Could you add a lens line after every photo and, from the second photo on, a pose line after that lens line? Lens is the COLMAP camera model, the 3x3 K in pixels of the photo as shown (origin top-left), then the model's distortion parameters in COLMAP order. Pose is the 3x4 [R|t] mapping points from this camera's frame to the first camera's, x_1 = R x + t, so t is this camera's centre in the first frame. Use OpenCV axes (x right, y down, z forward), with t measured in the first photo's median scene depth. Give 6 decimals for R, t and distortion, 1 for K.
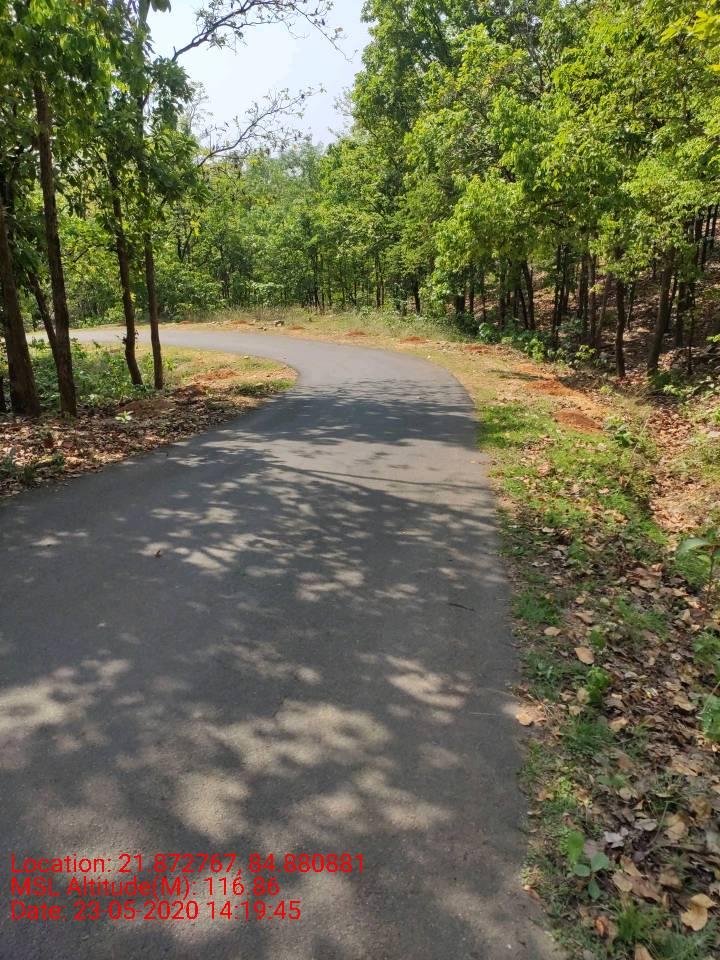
lens RADIAL K [[745.8, 0, 361.2], [0, 745.8, 482.0], [0, 0, 1]] dist [-0.010695, -0.014478]
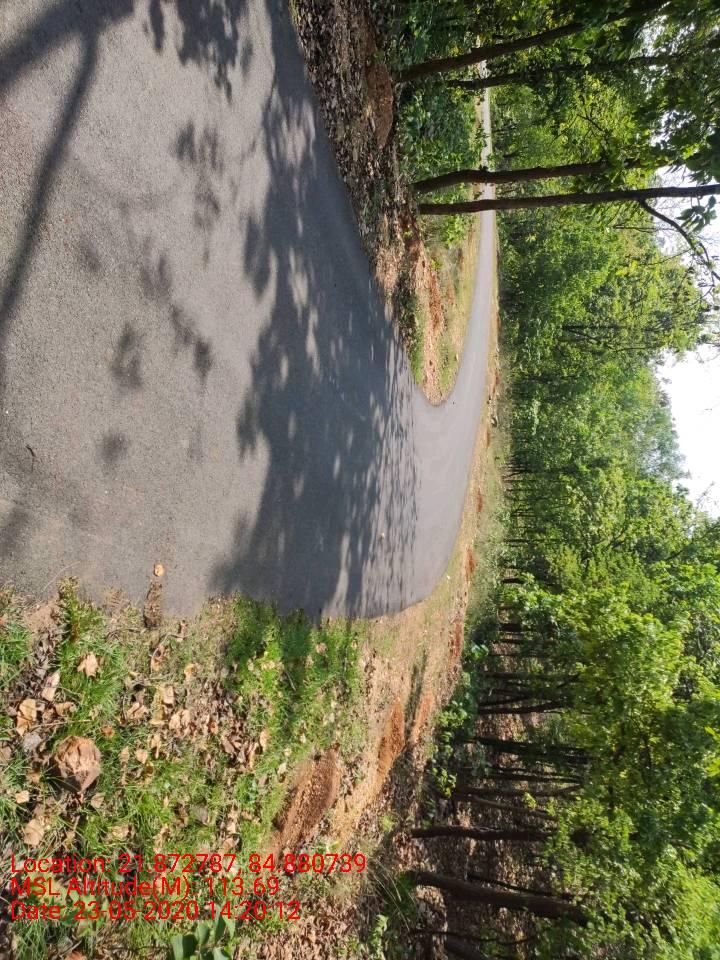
lens RADIAL K [[745.8, 0, 359.0], [0, 745.8, 478.5], [0, 0, 1]] dist [-0.010695, -0.014478]
pose [[-0.045389, 0.996672, -0.067710, 0.038572], [-0.998263, -0.047802, -0.034450, -0.036234], [-0.037572, 0.066029, 0.997110, 0.185042]]
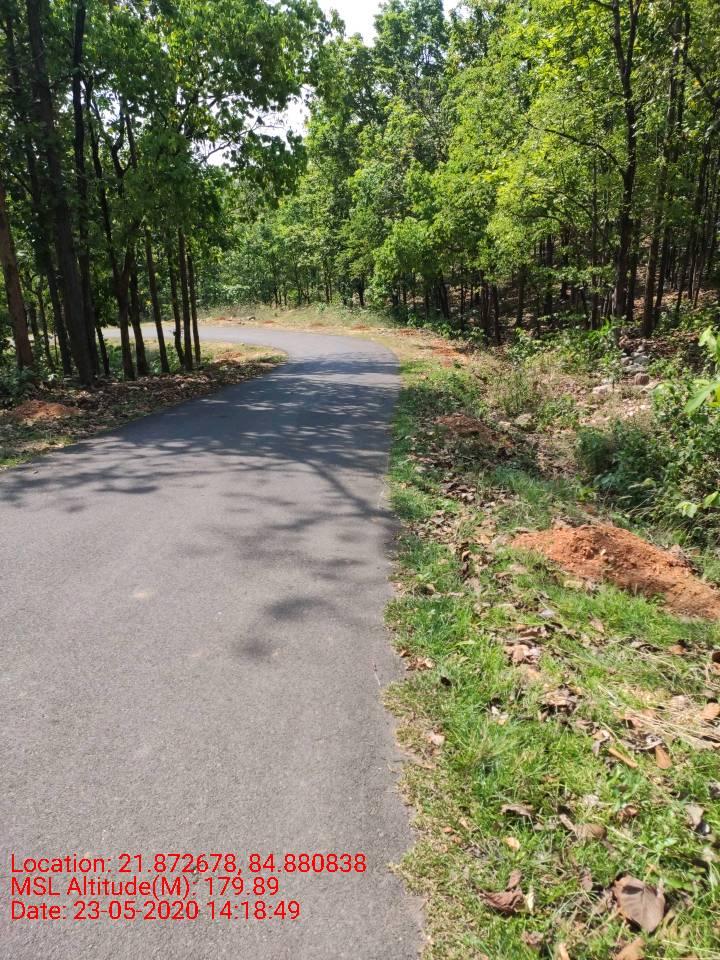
lens RADIAL K [[745.8, 0, 360.7], [0, 745.8, 477.2], [0, 0, 1]] dist [-0.010695, -0.014478]
pose [[0.996716, -0.045347, 0.067085, -0.036582], [0.045002, 0.998965, 0.006654, 0.079136], [-0.067317, -0.003613, 0.997725, -0.389910]]
